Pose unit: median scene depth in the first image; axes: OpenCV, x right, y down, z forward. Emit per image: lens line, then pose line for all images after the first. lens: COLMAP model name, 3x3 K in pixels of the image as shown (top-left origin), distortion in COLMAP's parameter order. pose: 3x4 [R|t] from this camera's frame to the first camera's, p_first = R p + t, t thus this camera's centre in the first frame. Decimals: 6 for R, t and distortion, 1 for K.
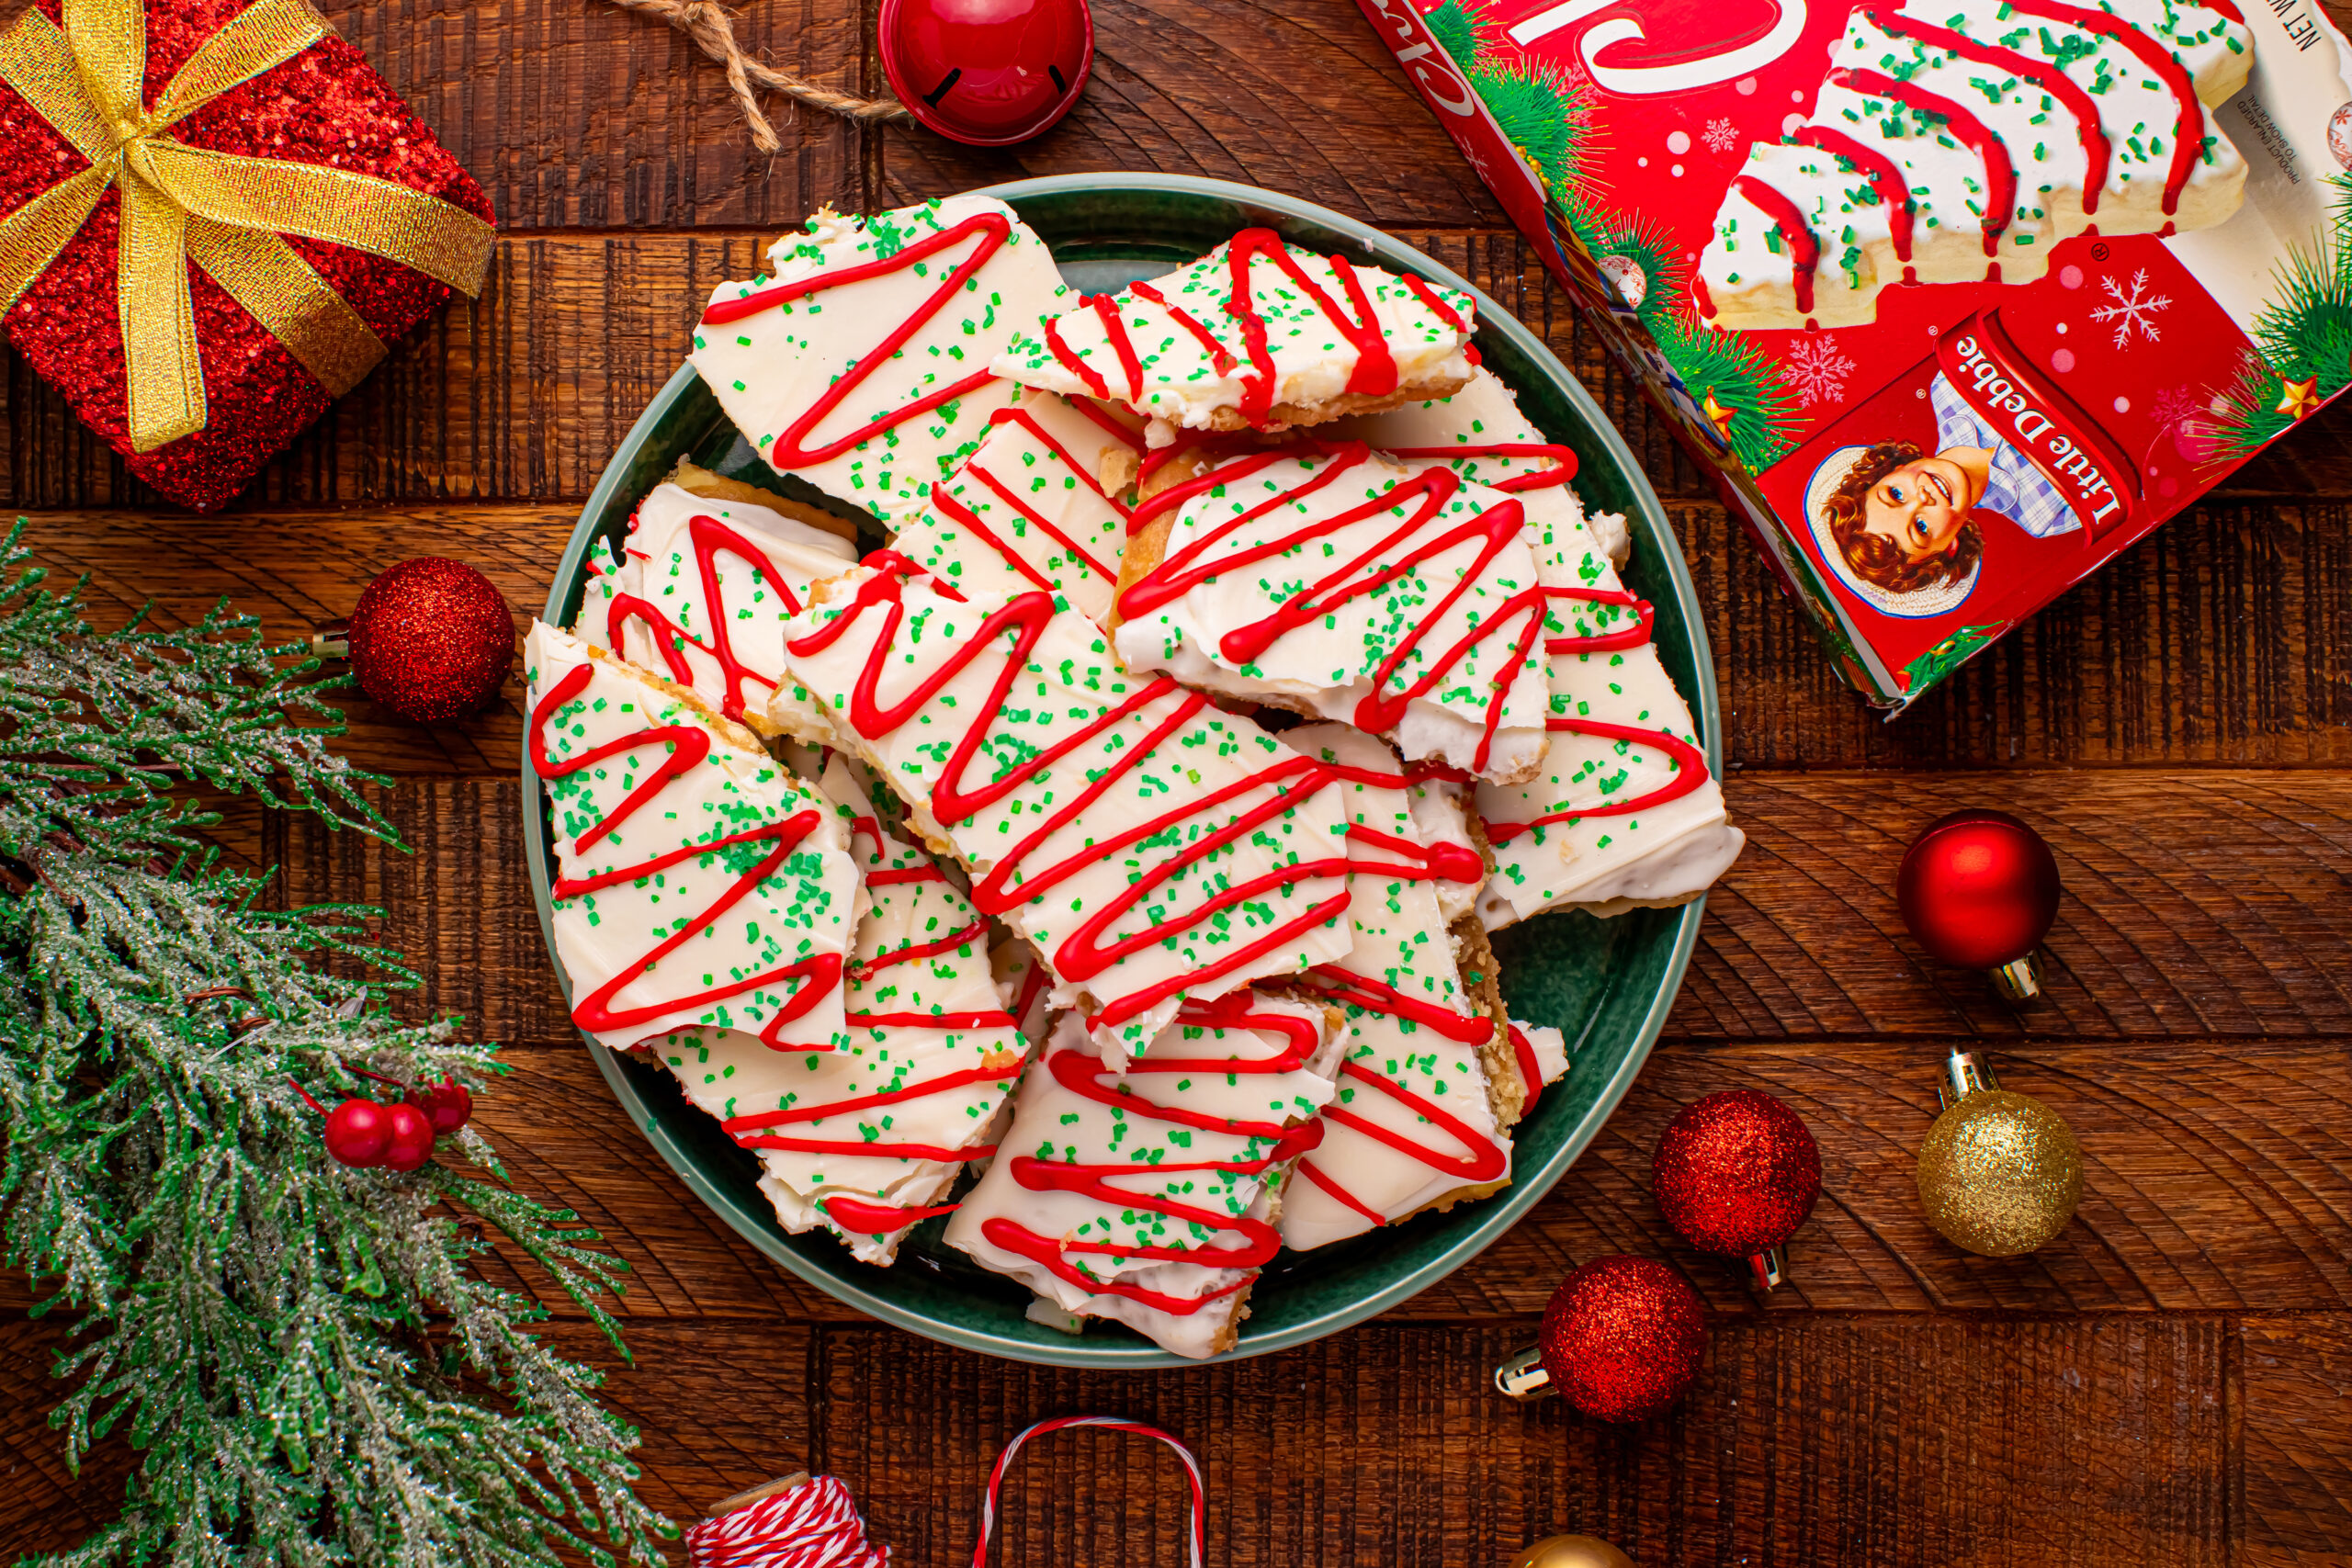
lens RADIAL K [[3908.2, 0, 1100.9], [0, 3908.2, 882.2], [0, 0, 1]] dist [-0.189135, 0.000000]
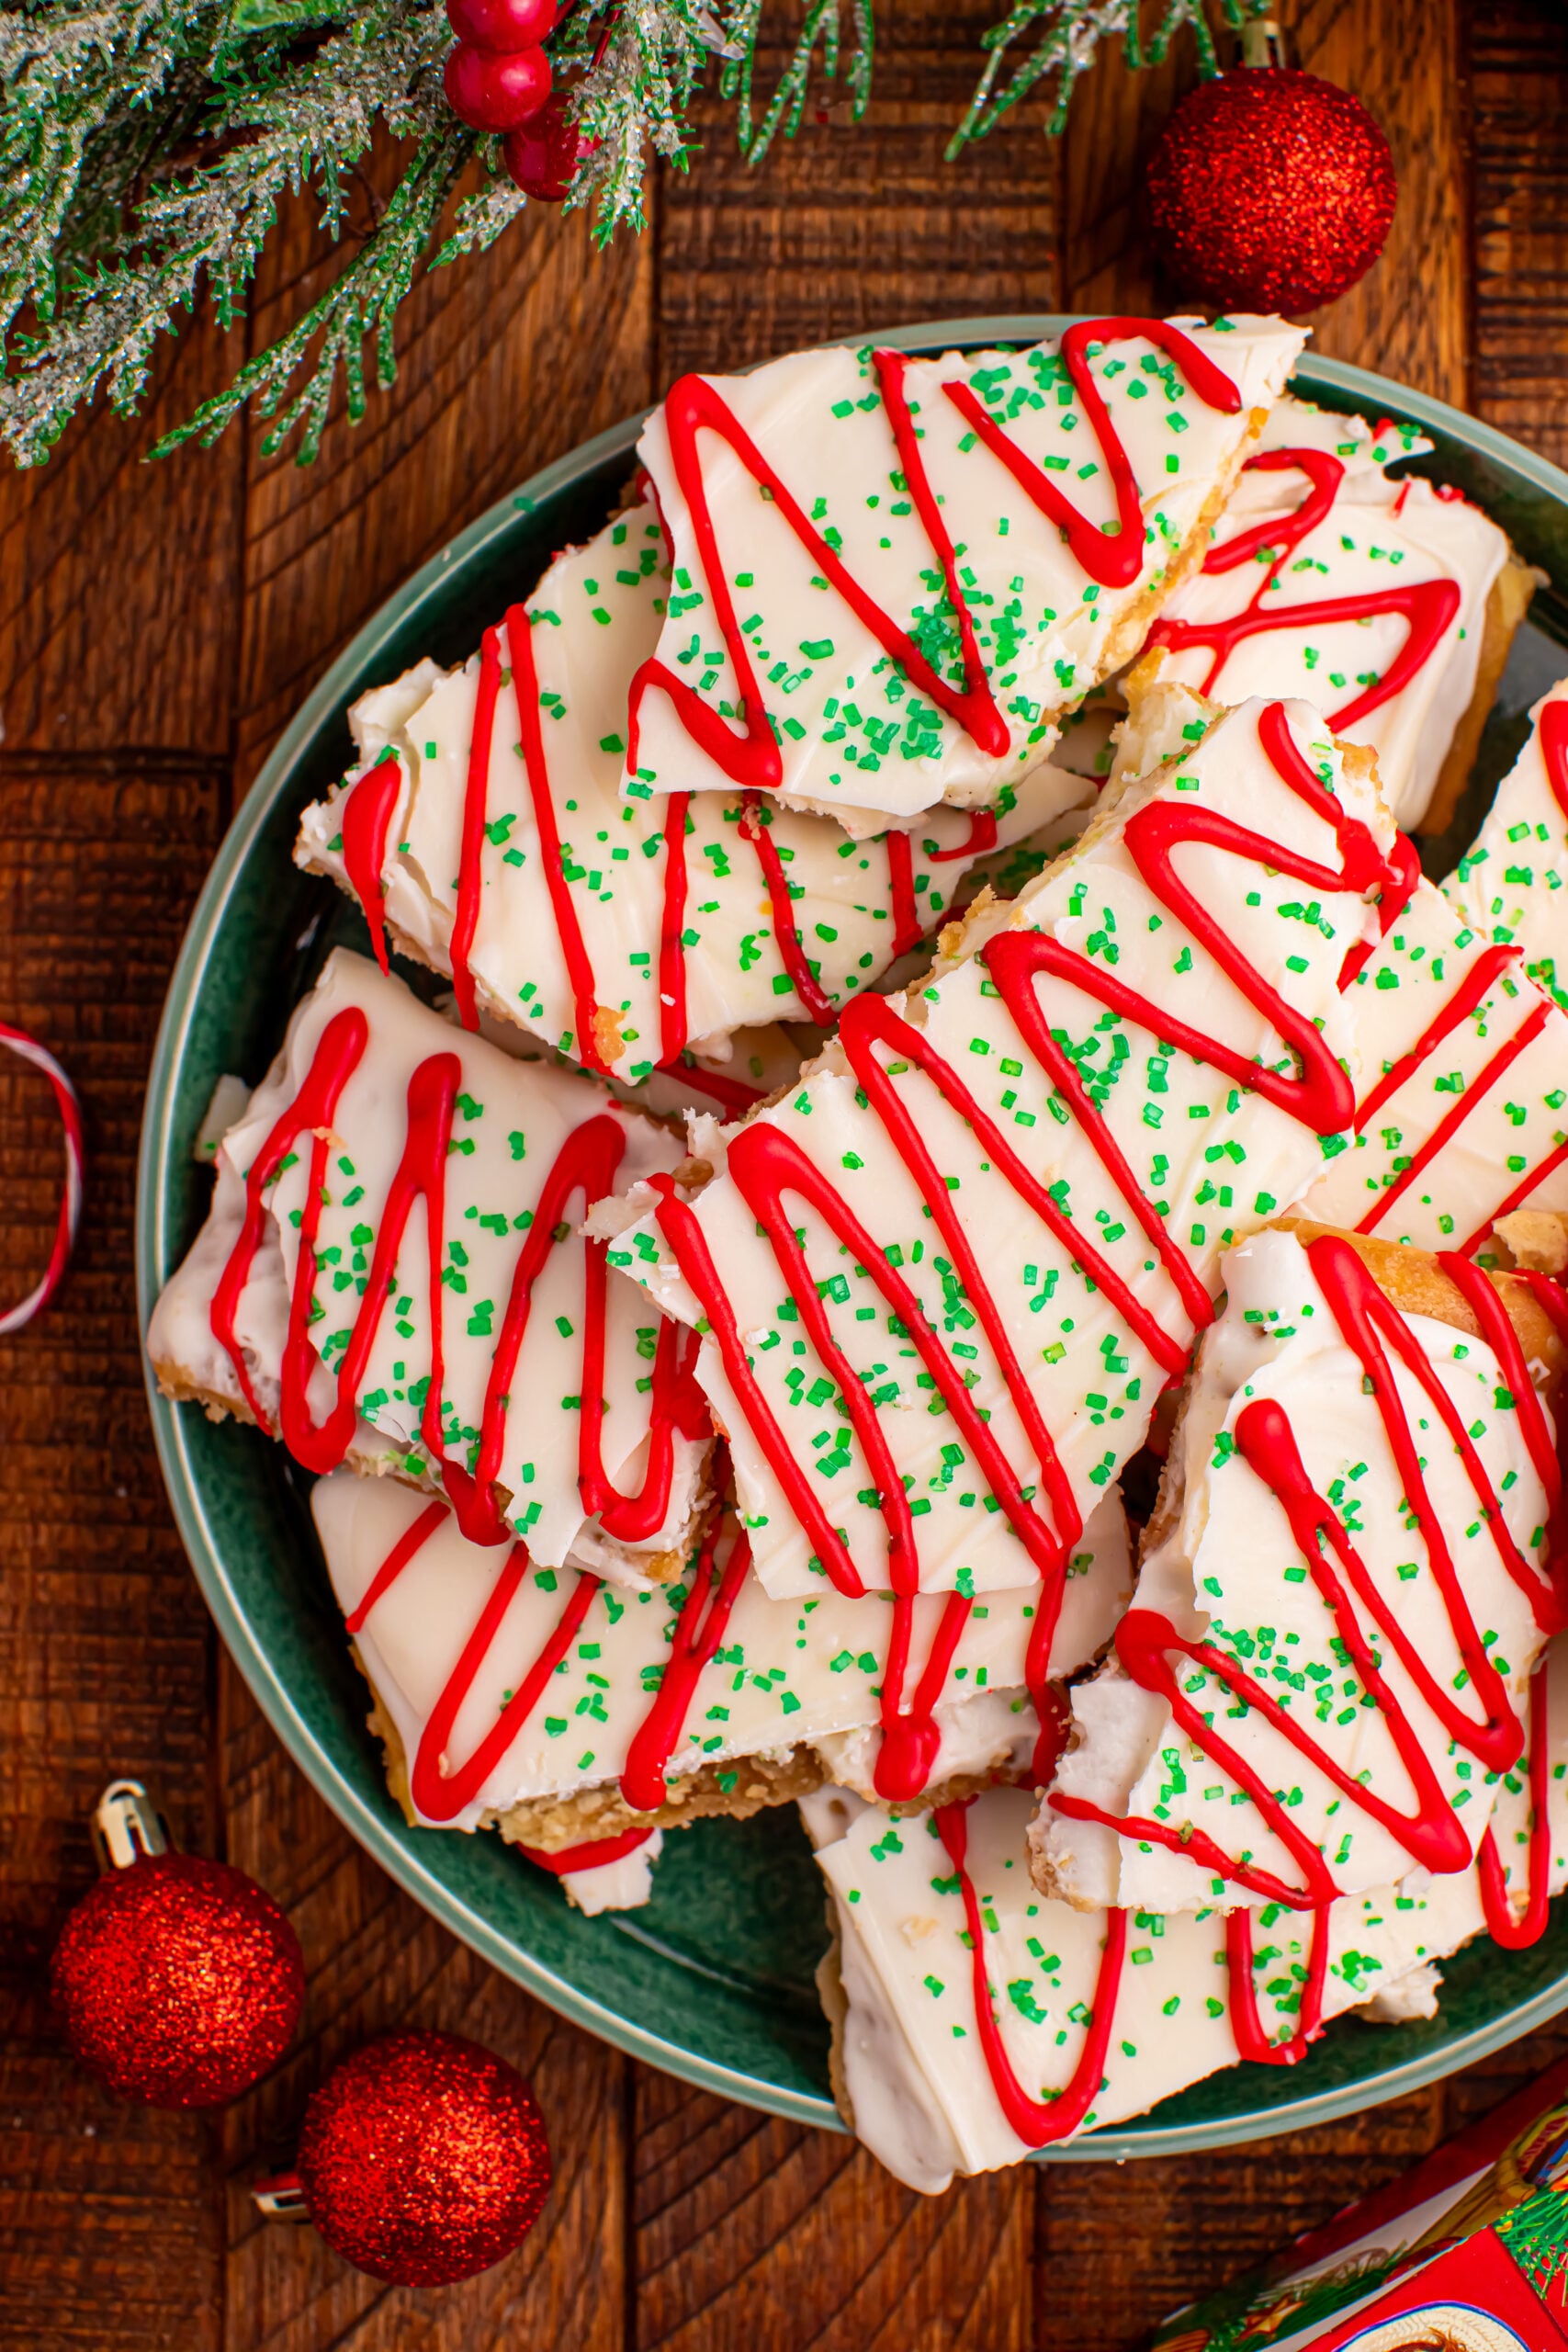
lens RADIAL K [[3655.3, 0, 732.8], [0, 3655.3, 1208.2], [0, 0, 1]] dist [-0.201936, 0.000000]
pose [[-0.018134, 0.999836, -0.000036, 0.001554], [-0.999133, -0.018119, 0.037480, 0.002826], [0.037473, 0.000716, 0.999297, 0.405380]]
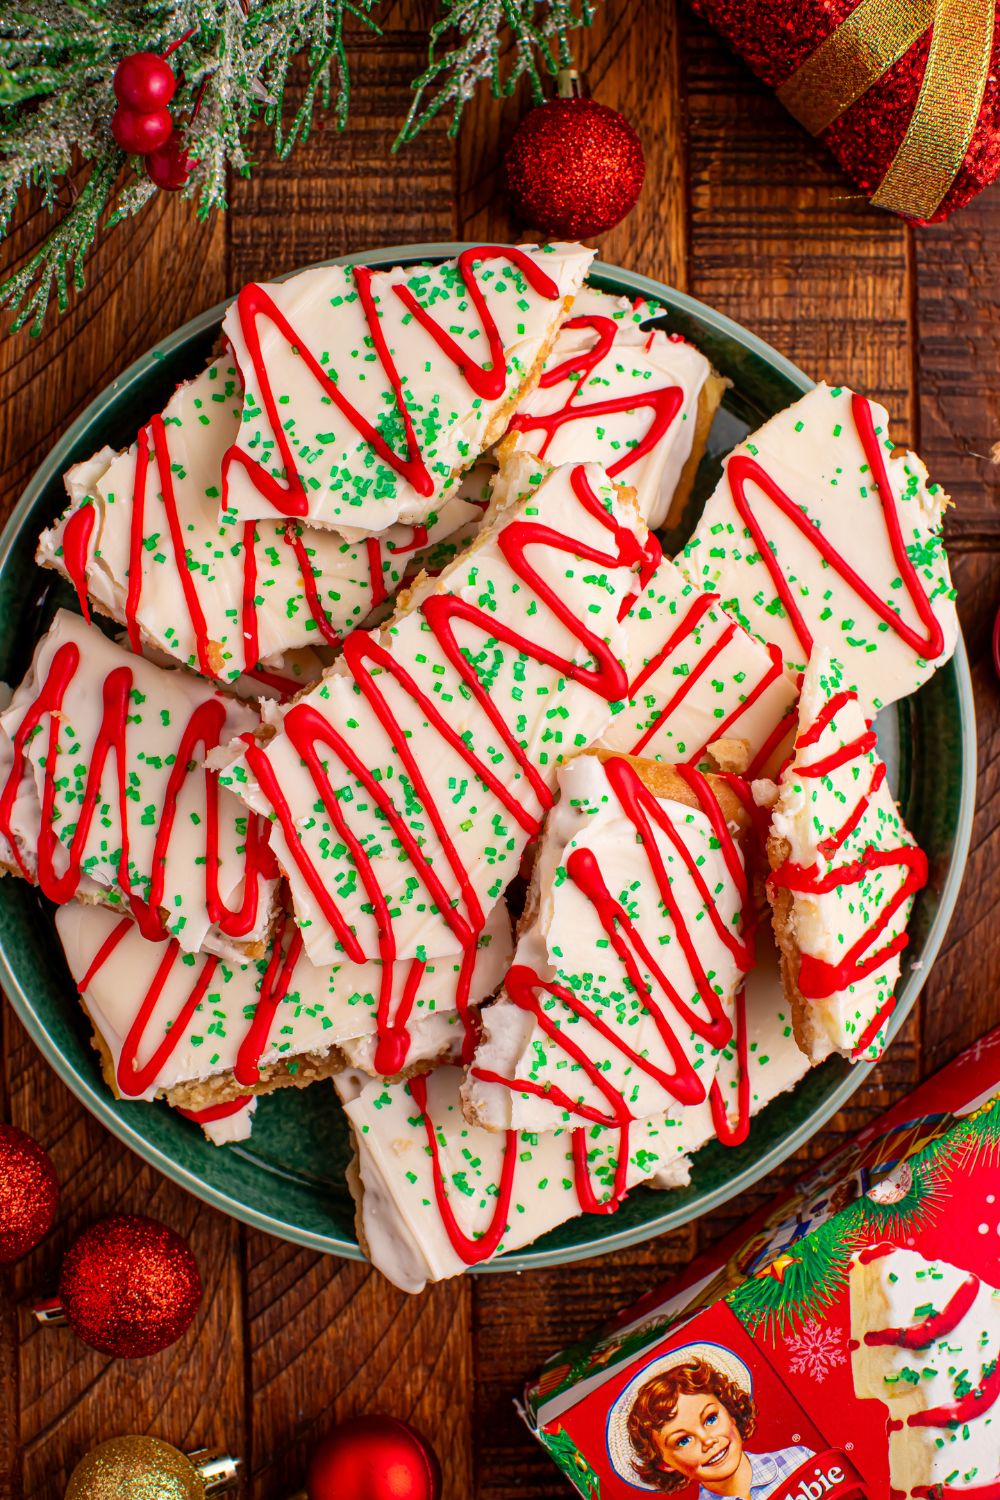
lens RADIAL K [[2331.4, 0, 454.4], [0, 2331.4, 775.7], [0, 0, 1]] dist [-0.201936, 0.000000]
pose [[0.008731, 0.999557, 0.028440, -0.009804], [-0.999031, 0.009947, -0.042885, 0.005357], [-0.043148, -0.028038, 0.998675, 0.316501]]
